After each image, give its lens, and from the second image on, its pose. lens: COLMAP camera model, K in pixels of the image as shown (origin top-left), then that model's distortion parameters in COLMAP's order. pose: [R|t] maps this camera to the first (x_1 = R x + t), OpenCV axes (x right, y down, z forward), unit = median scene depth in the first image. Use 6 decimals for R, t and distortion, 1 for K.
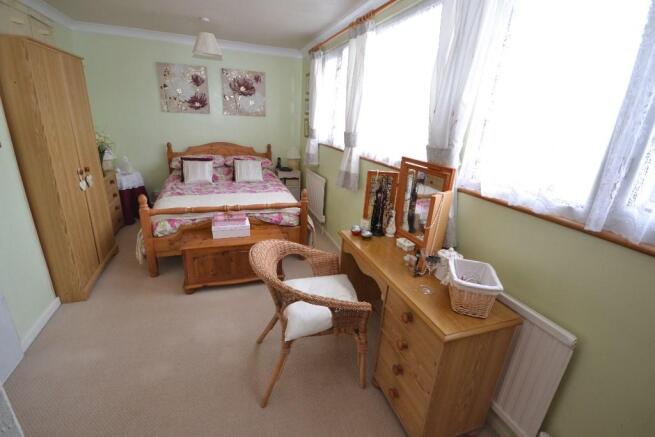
lens RADIAL K [[294.5, 0, 325.8], [0, 294.5, 217.3], [0, 0, 1]] dist [-0.008453, -0.005512]
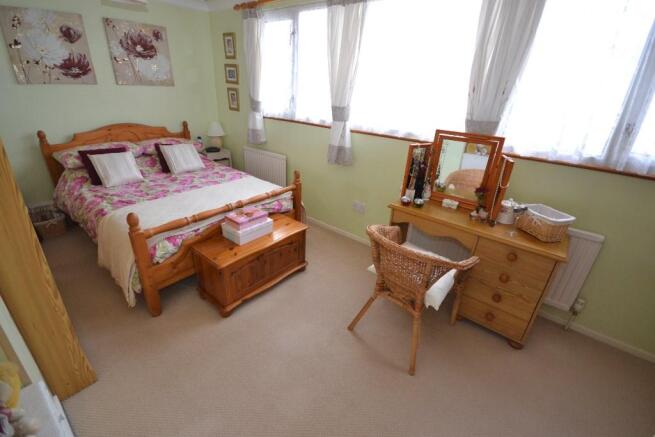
lens RADIAL K [[294.5, 0, 326.8], [0, 294.5, 219.6], [0, 0, 1]] dist [-0.008453, -0.005512]
pose [[0.853892, -0.230253, 0.466747, -0.450123], [0.168920, 0.970873, 0.169914, -0.082580], [-0.492275, -0.066245, 0.867915, 0.124675]]
